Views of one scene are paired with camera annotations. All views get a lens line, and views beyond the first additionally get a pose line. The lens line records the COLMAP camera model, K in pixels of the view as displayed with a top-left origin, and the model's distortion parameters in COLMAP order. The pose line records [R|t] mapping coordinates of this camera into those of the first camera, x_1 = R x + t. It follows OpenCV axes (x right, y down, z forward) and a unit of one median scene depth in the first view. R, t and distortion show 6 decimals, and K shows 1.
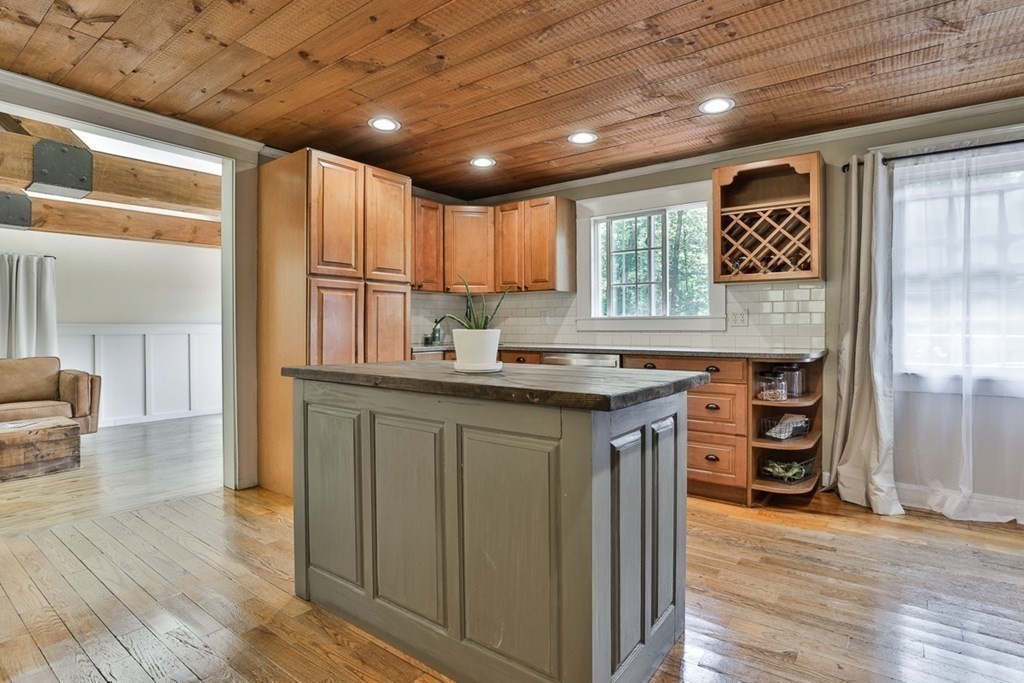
lens RADIAL K [[502.7, 0, 517.2], [0, 502.7, 325.6], [0, 0, 1]] dist [-0.036998, 0.006108]
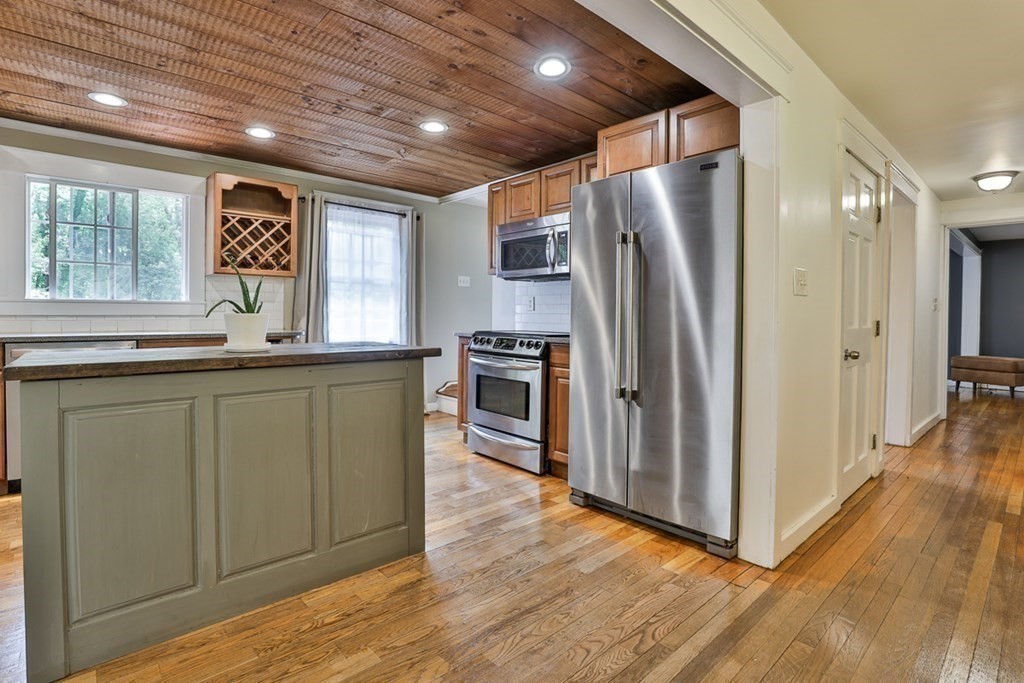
lens RADIAL K [[502.7, 0, 499.4], [0, 502.7, 319.8], [0, 0, 1]] dist [-0.036998, 0.006108]
pose [[0.223872, -0.008546, 0.974581, -0.593402], [-0.008603, 0.999905, 0.010744, 0.003419], [-0.974581, -0.010789, 0.223777, 0.124893]]
